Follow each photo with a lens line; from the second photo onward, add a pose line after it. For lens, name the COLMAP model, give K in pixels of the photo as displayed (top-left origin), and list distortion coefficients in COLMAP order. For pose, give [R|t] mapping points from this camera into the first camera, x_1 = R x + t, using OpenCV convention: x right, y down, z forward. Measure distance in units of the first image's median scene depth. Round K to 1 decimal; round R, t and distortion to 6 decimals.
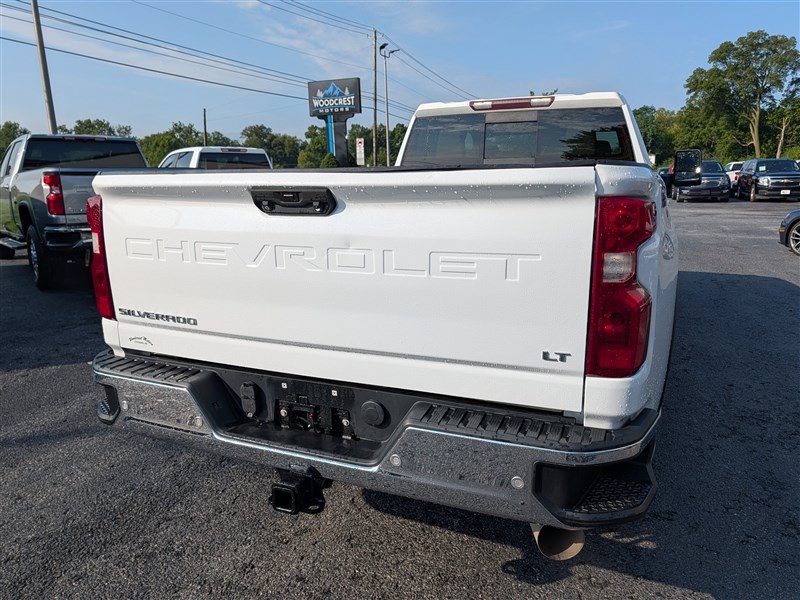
lens RADIAL K [[581.8, 0, 396.5], [0, 581.8, 296.5], [0, 0, 1]] dist [0.010189, -0.002660]
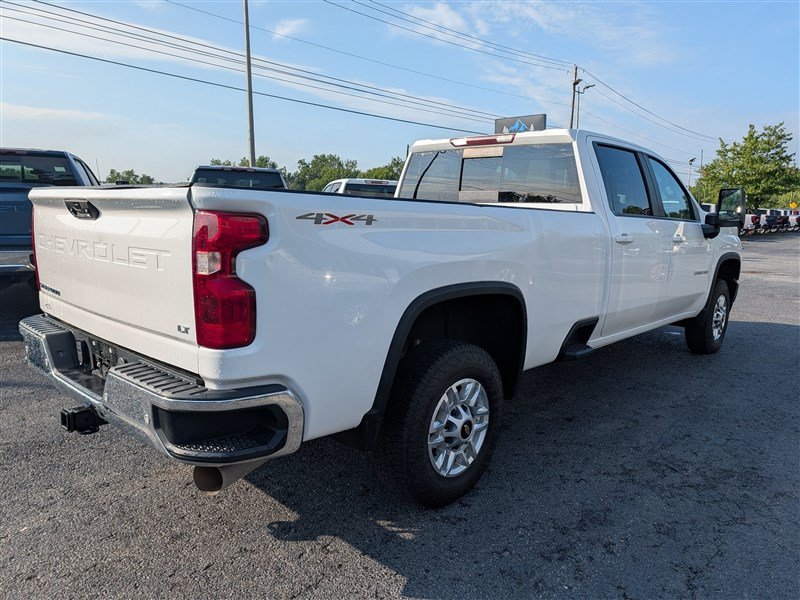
lens RADIAL K [[581.3, 0, 411.3], [0, 581.3, 303.8], [0, 0, 1]] dist [0.009573, 0.001901]
pose [[0.946225, 0.084327, -0.312324, 0.075574], [-0.098209, 0.994744, -0.028957, 0.002115], [0.308241, 0.058073, 0.949534, -0.006847]]
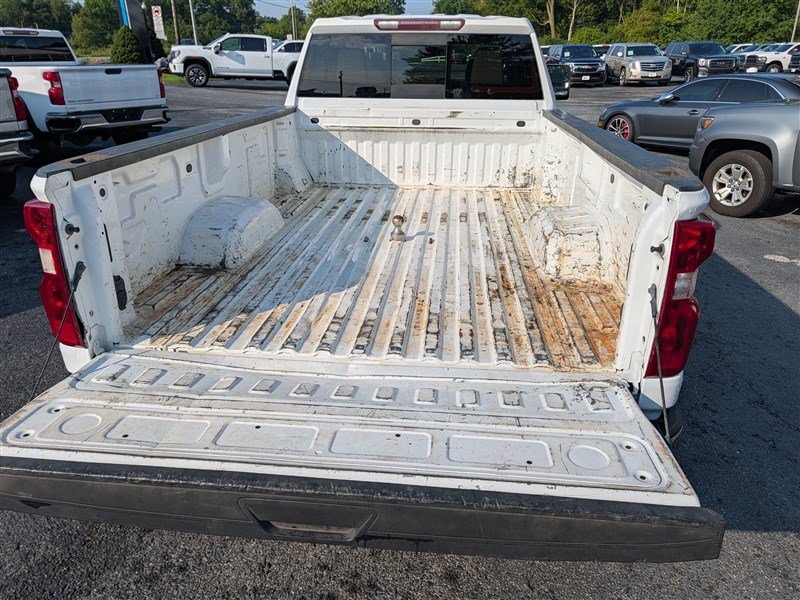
lens RADIAL K [[581.8, 0, 396.5], [0, 581.8, 296.5], [0, 0, 1]] dist [0.010189, -0.002660]
pose [[0.952757, -0.105872, 0.284686, -0.026502], [0.048110, 0.978054, 0.202723, -0.016467], [-0.299901, -0.179449, 0.936941, 0.008981]]
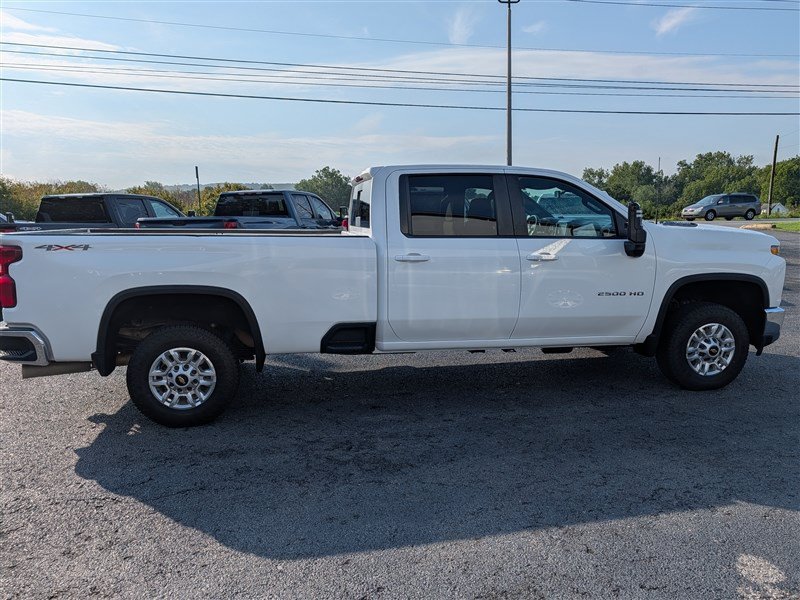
lens RADIAL K [[579.0, 0, 393.3], [0, 579.0, 304.6], [0, 0, 1]] dist [0.022443, -0.013131]
pose [[0.548191, 0.133464, -0.825636, 0.240283], [-0.164325, 0.985131, 0.050140, -0.021164], [0.820051, 0.108186, 0.561971, 0.060695]]
